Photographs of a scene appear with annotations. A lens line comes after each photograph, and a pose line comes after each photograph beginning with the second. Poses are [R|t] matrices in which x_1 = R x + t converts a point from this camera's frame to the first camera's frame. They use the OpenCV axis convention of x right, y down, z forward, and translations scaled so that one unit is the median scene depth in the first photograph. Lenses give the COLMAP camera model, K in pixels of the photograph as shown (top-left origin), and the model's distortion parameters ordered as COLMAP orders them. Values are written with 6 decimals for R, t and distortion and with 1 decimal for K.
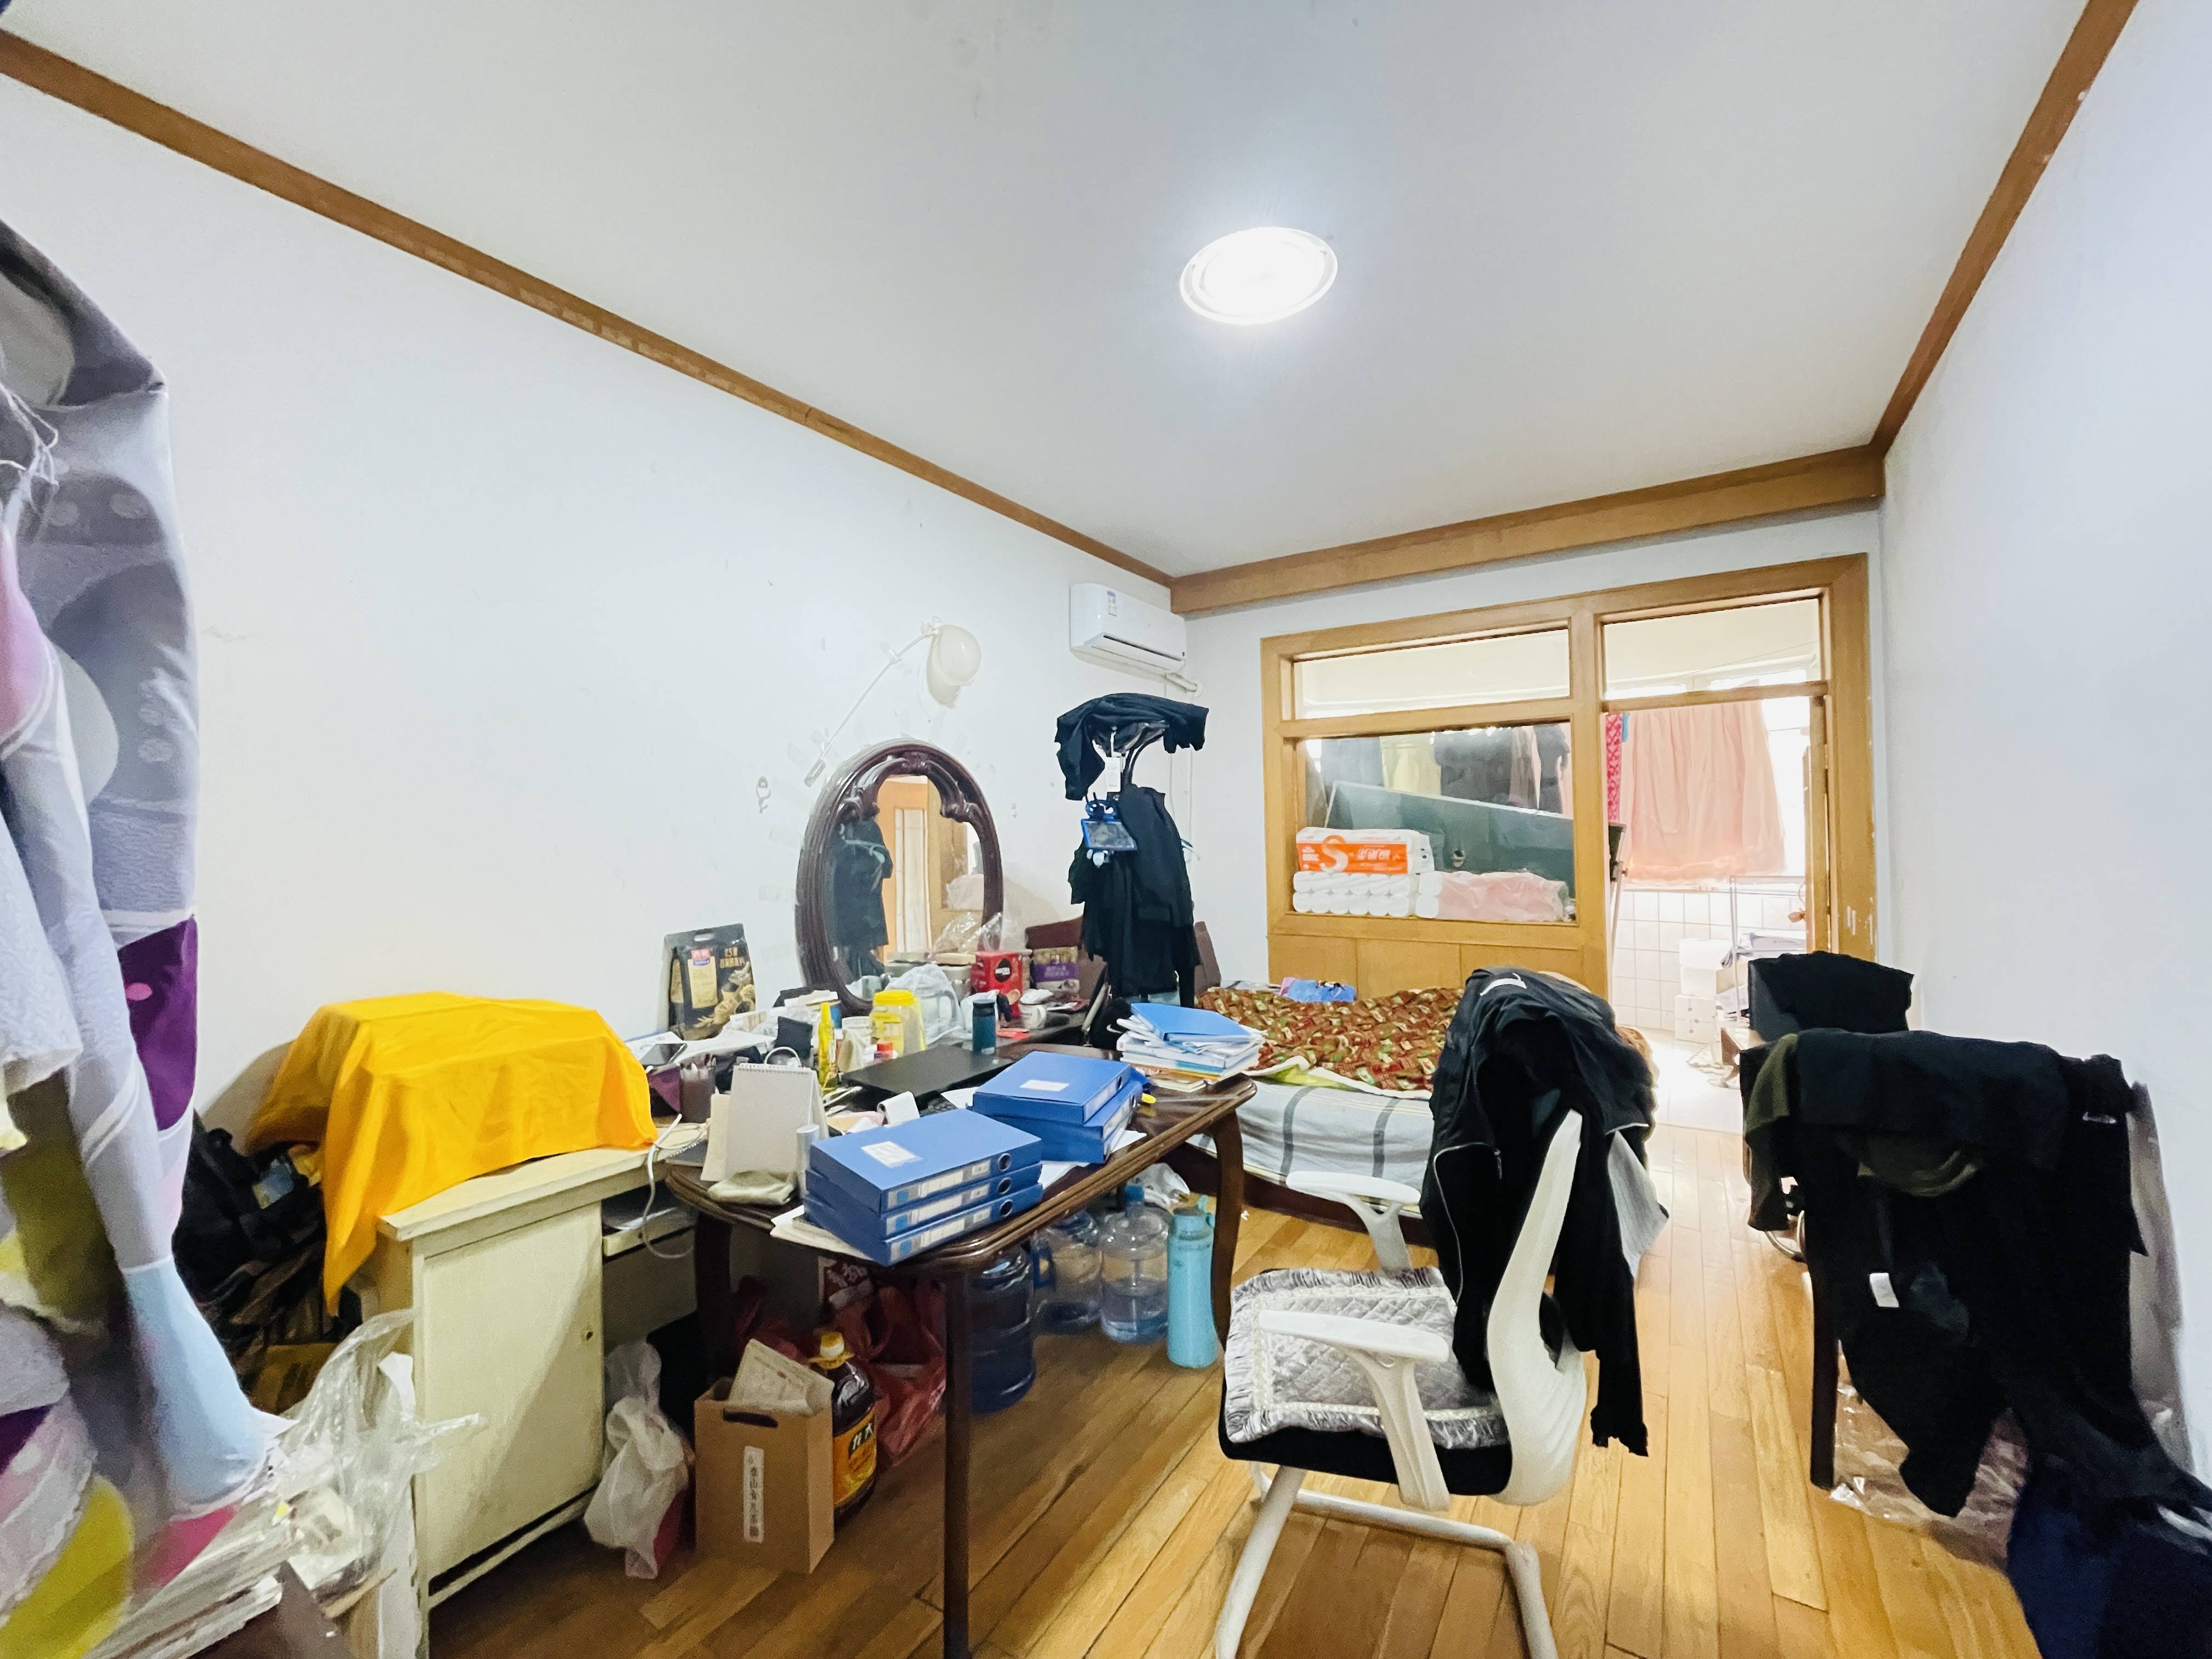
lens RADIAL K [[886.4, 0, 1113.8], [0, 886.4, 829.9], [0, 0, 1]] dist [-0.003647, 0.000425]
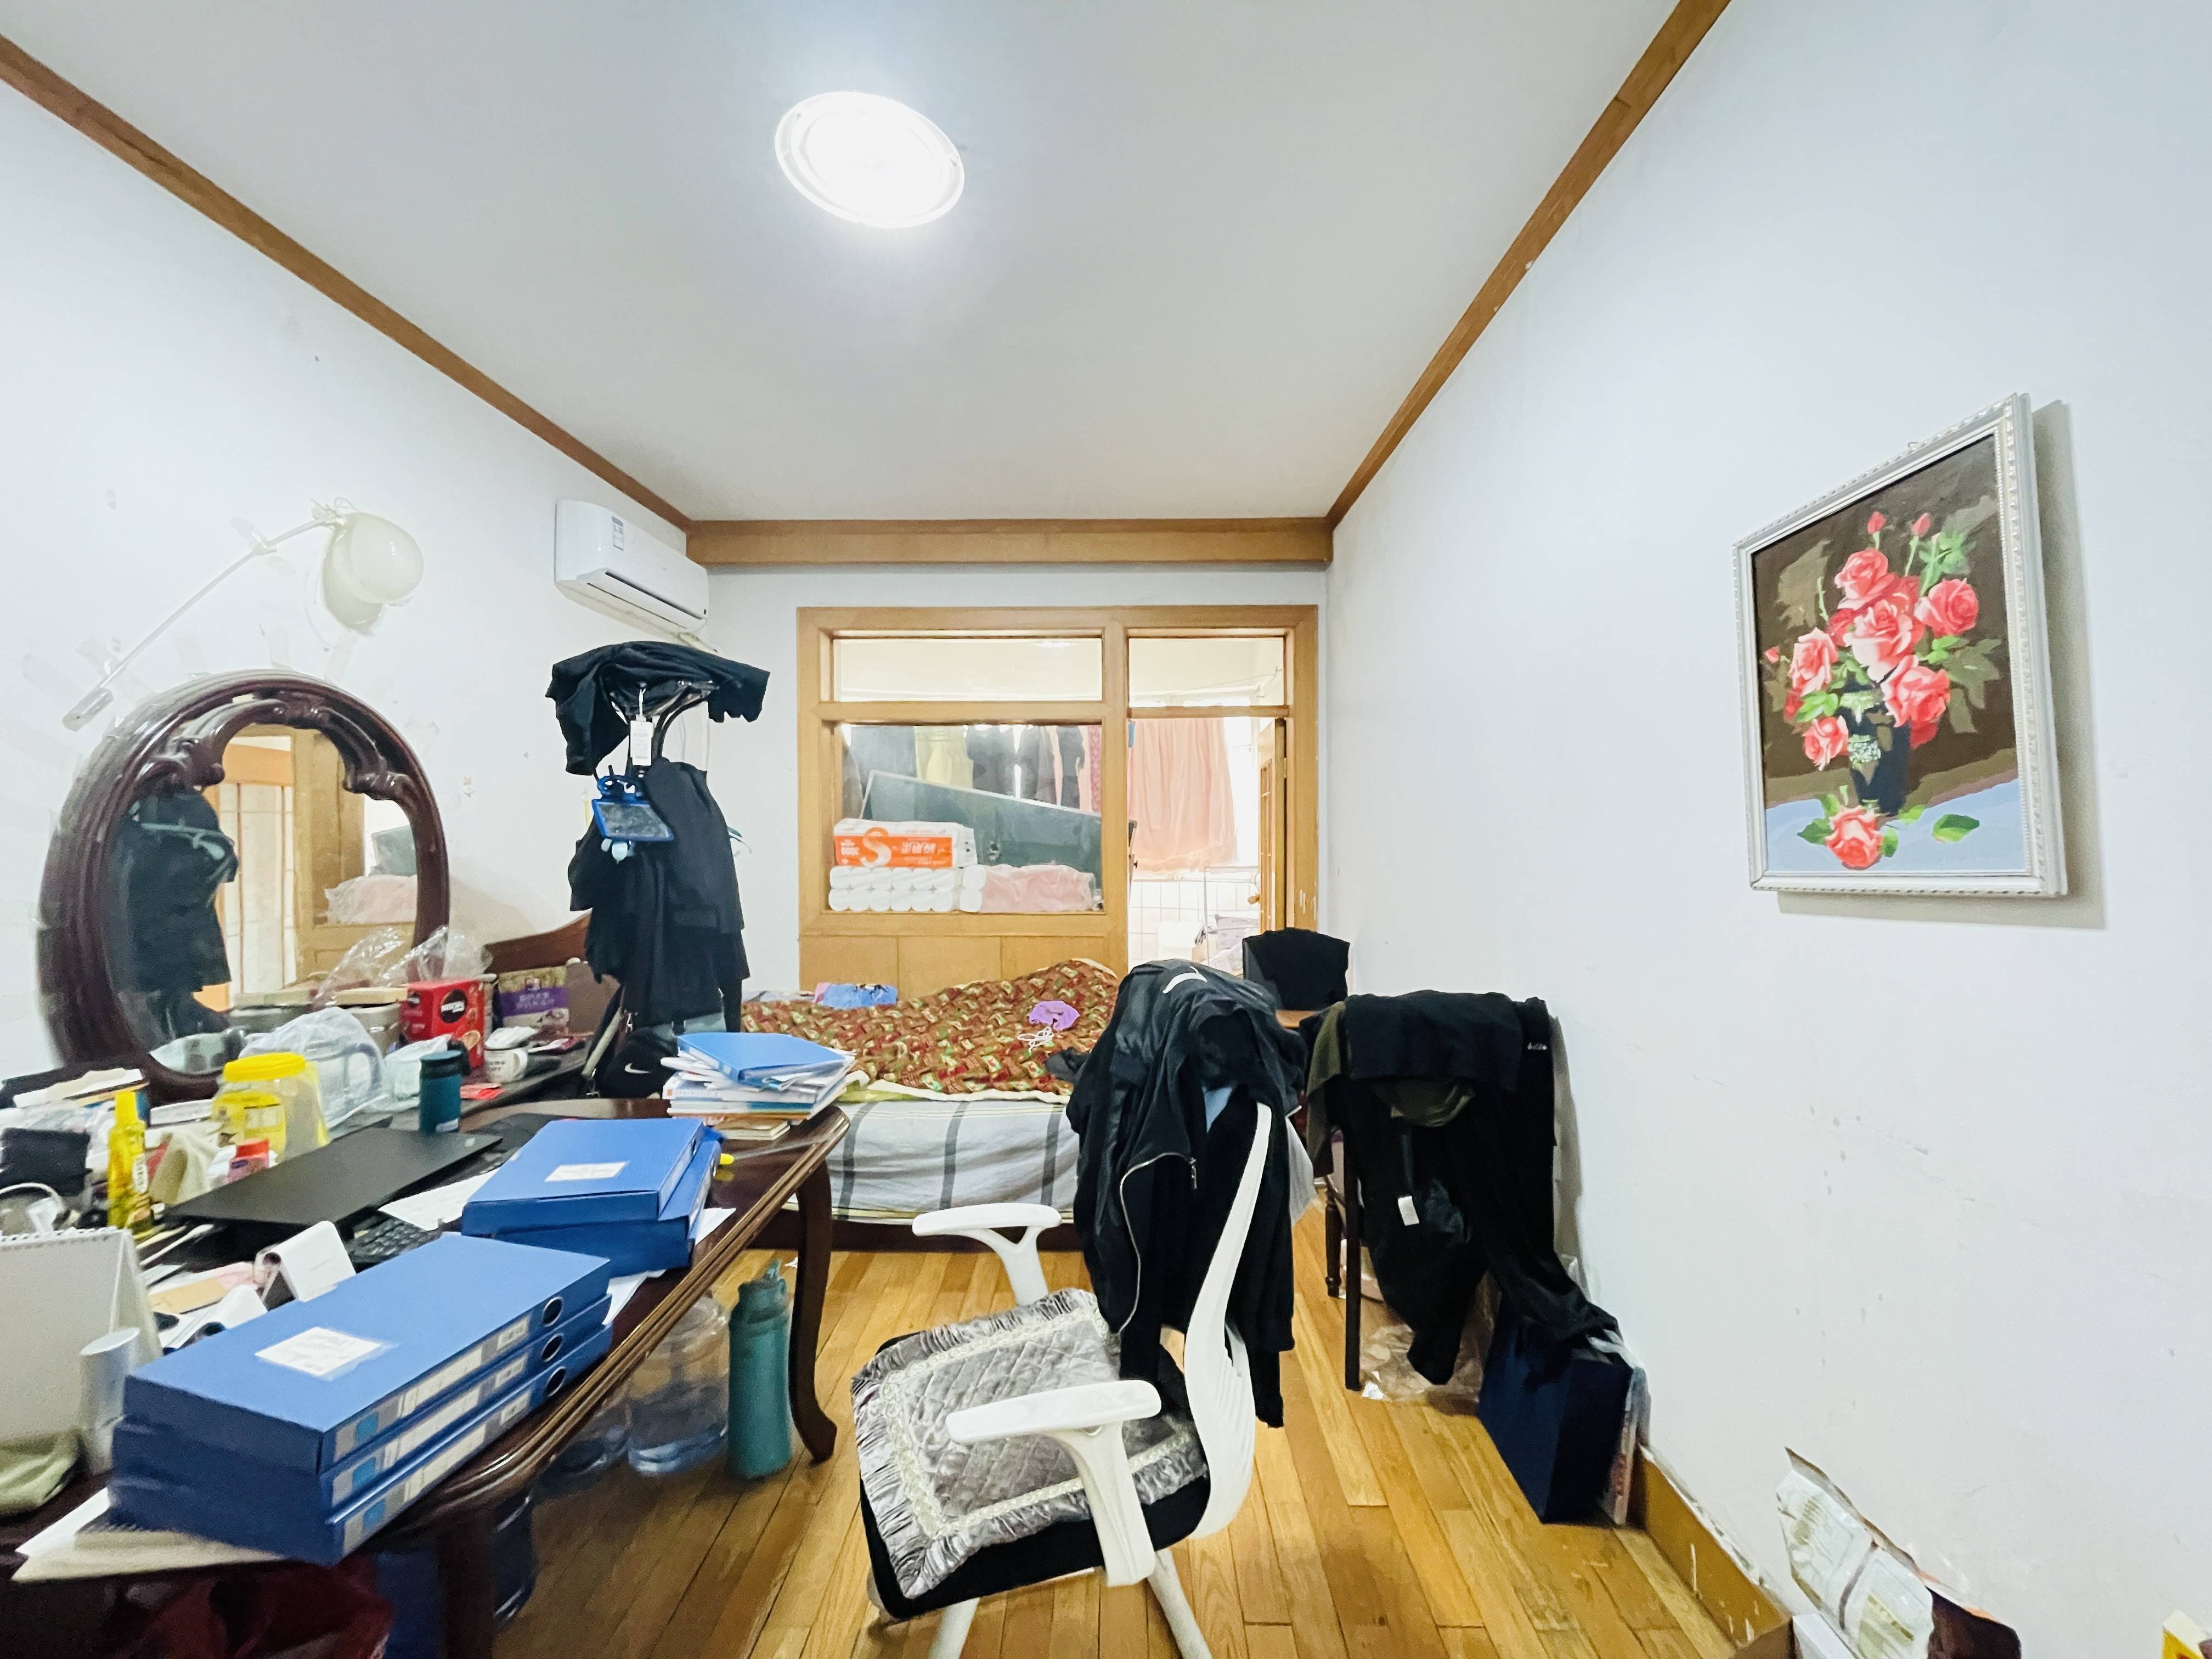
lens RADIAL K [[886.4, 0, 1107.3], [0, 886.4, 826.4], [0, 0, 1]] dist [-0.003647, 0.000425]
pose [[0.848054, 0.014195, 0.529719, -0.062620], [-0.014564, 0.999888, -0.003479, 0.007360], [-0.529709, -0.004765, 0.848166, 0.115183]]
